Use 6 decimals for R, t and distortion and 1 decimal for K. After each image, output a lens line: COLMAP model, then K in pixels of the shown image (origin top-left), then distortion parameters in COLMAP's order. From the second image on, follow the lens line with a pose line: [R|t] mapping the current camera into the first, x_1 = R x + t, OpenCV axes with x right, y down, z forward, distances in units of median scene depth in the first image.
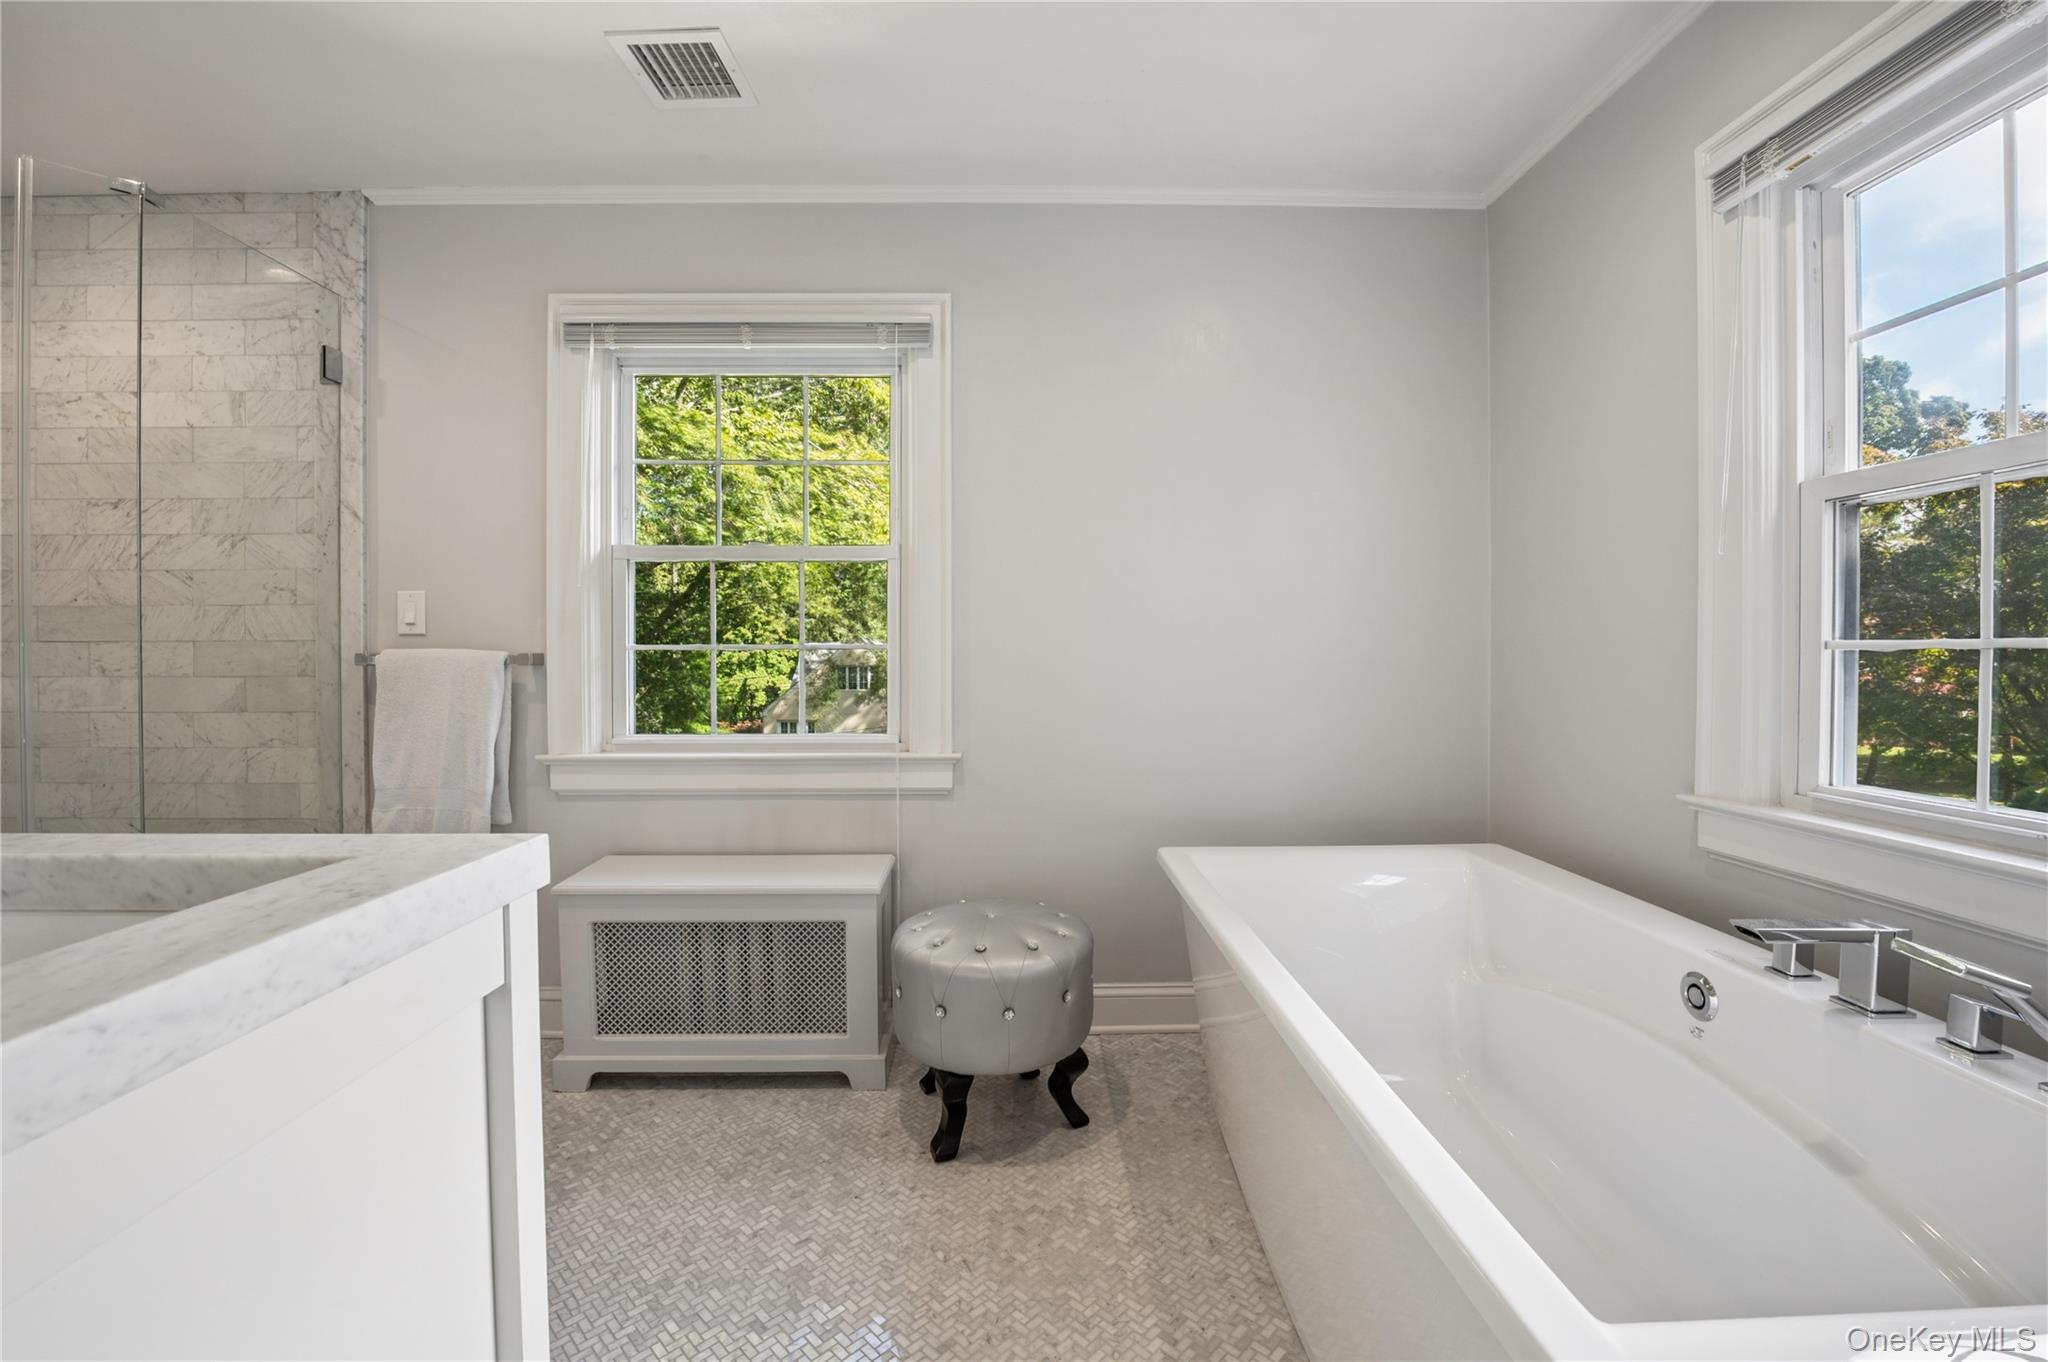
lens RADIAL K [[834.3, 0, 1001.2], [0, 834.3, 655.4], [0, 0, 1]] dist [-0.000812, -0.000448]
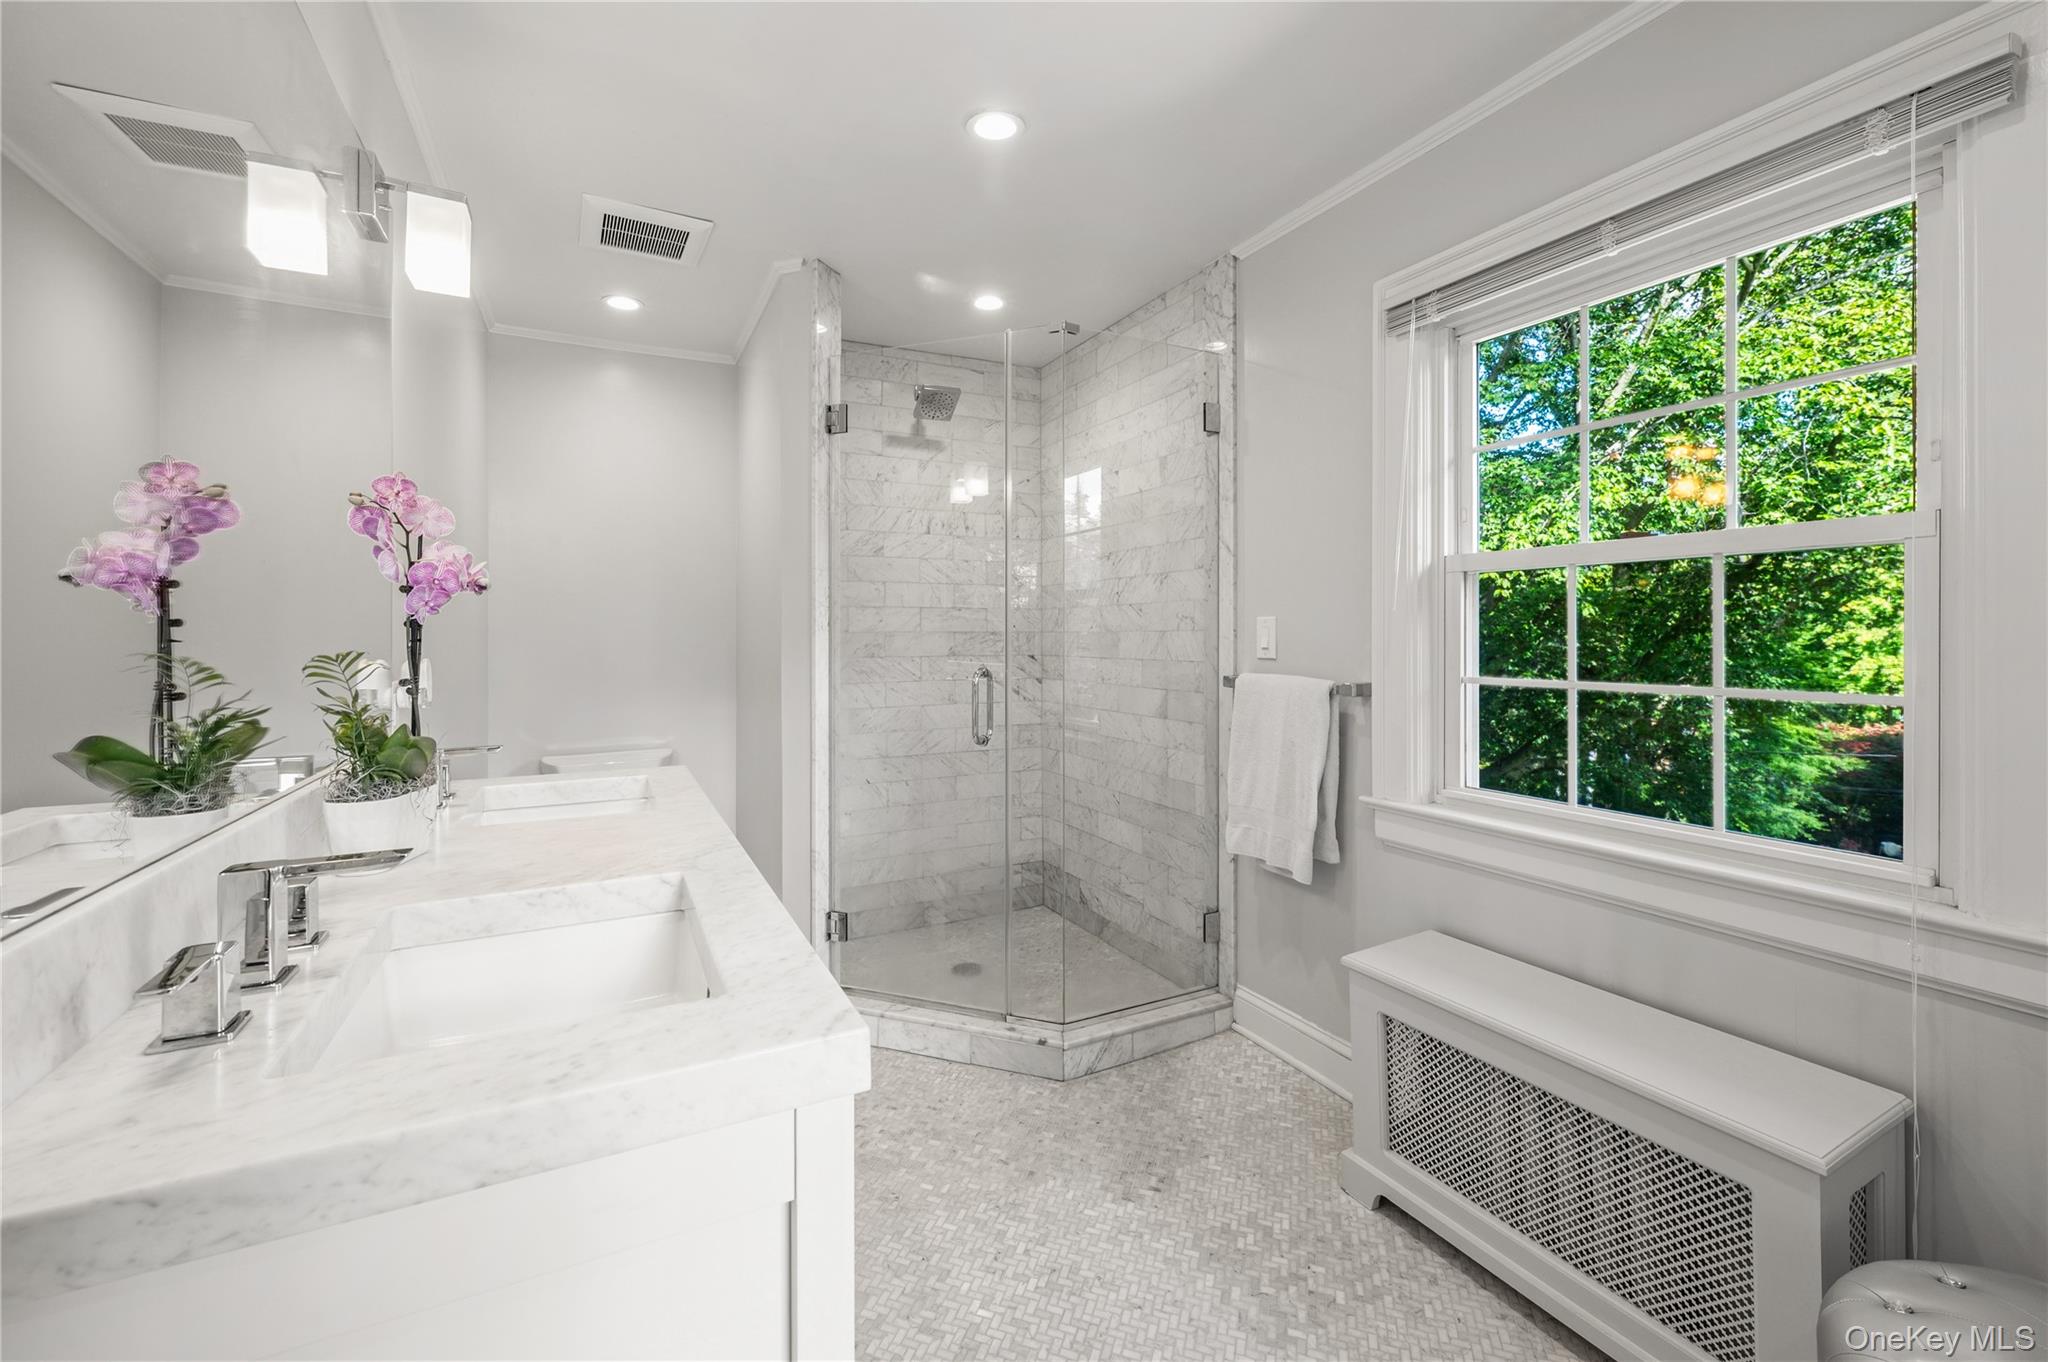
lens RADIAL K [[834.3, 0, 1039.1], [0, 834.3, 634.3], [0, 0, 1]] dist [-0.000812, -0.000448]
pose [[0.464439, 0.003092, -0.885600, 0.084868], [-0.001958, 0.999995, 0.002465, -0.058146], [0.885603, 0.000590, 0.464443, 0.268851]]
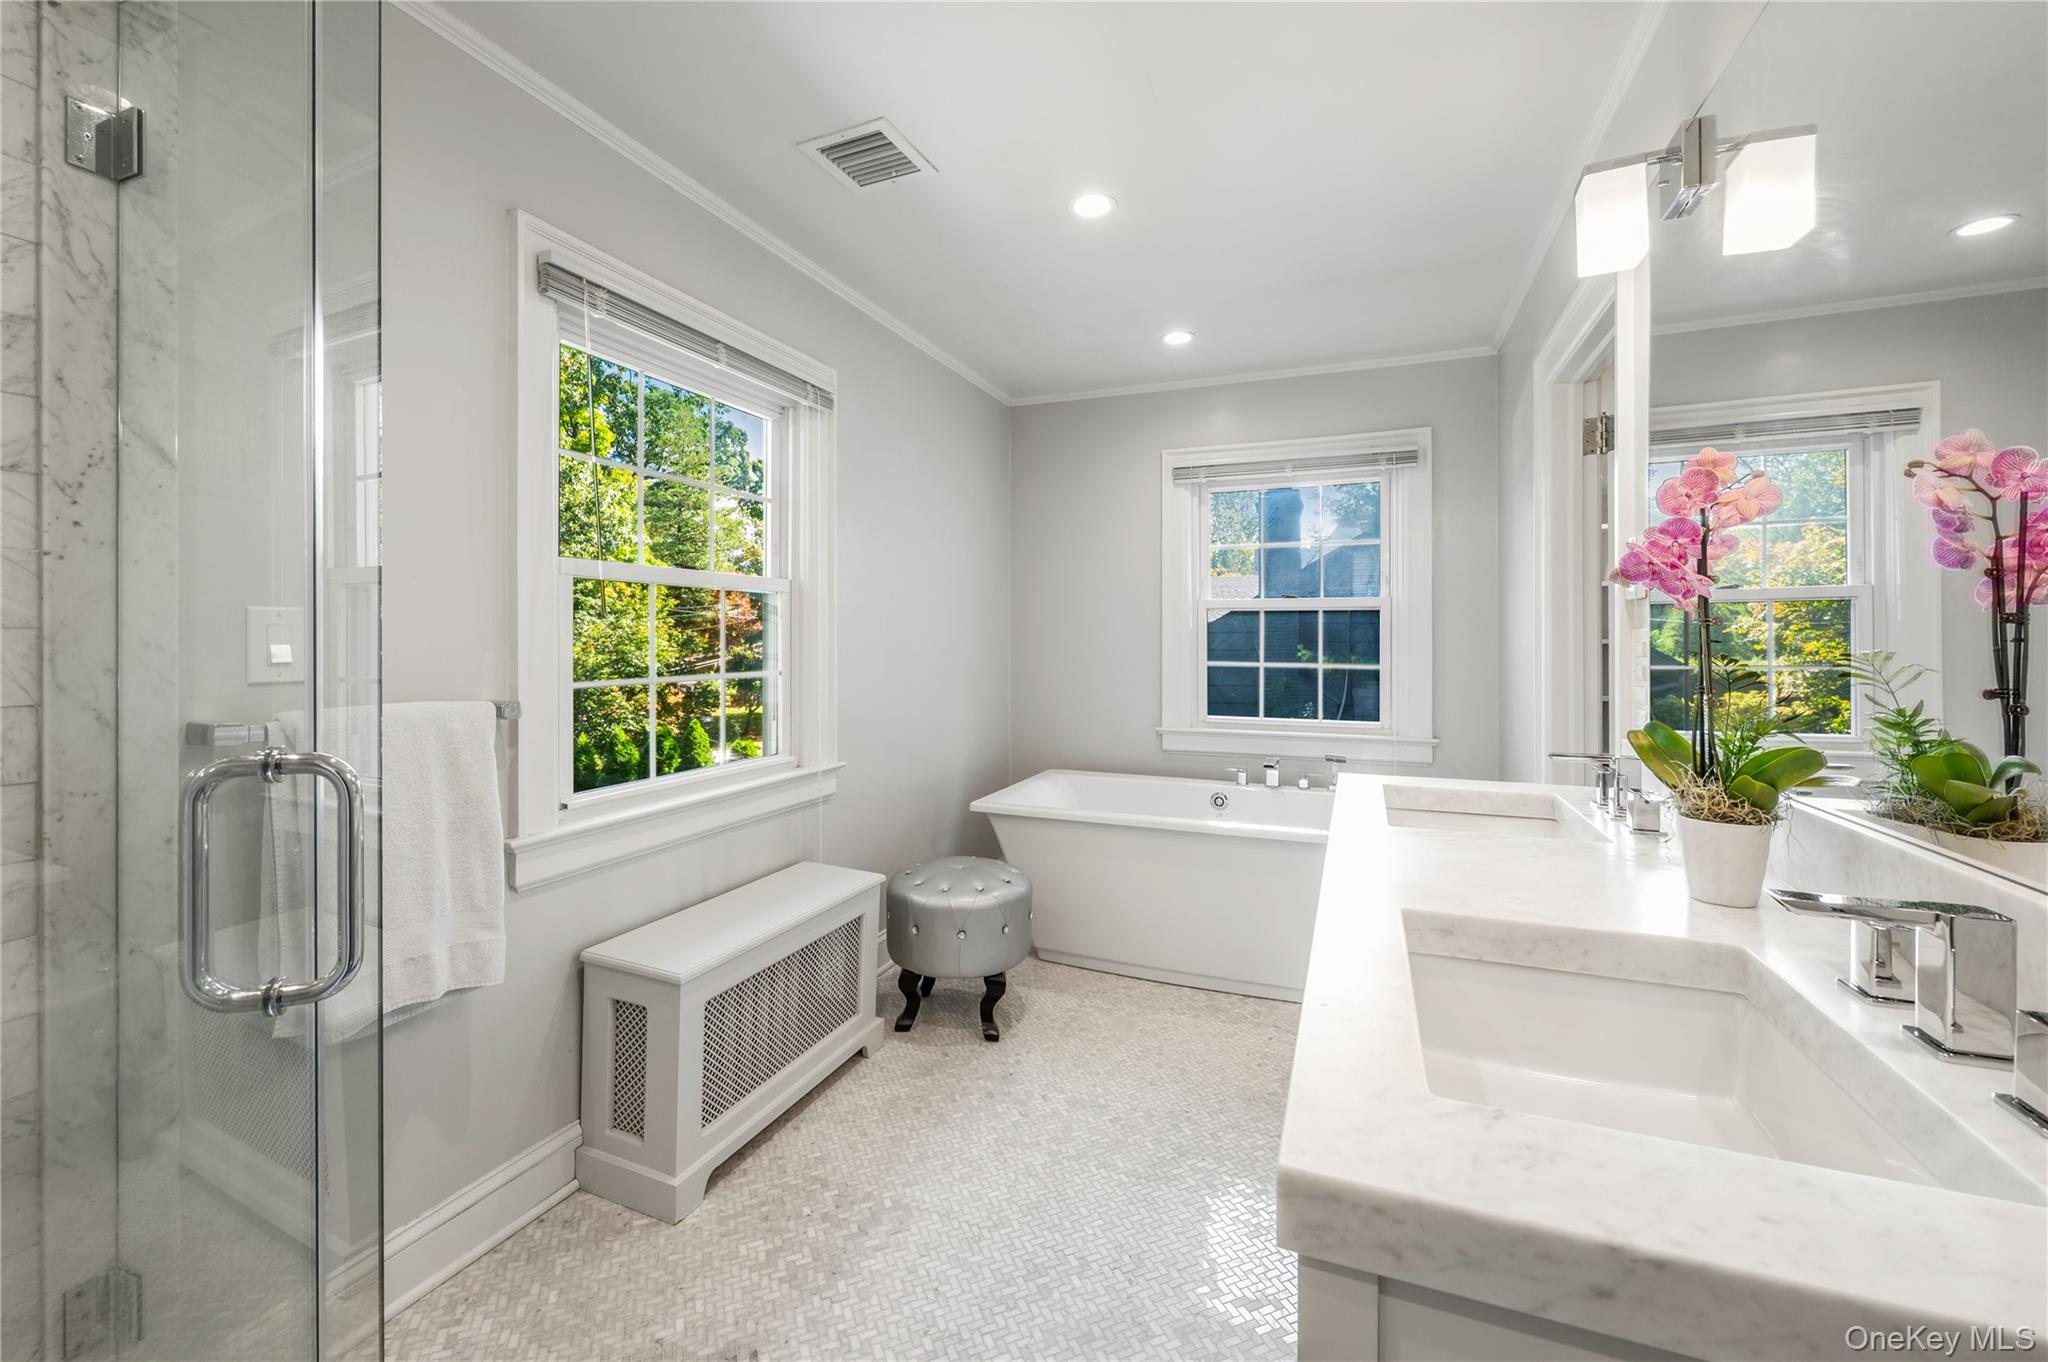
lens RADIAL K [[834.3, 0, 1002.1], [0, 834.3, 631.8], [0, 0, 1]] dist [-0.000812, -0.000448]
pose [[0.409847, 0.007004, 0.912127, -1.048329], [-0.004683, 0.999974, -0.005574, -0.061451], [-0.912142, -0.001987, 0.409869, 0.315878]]
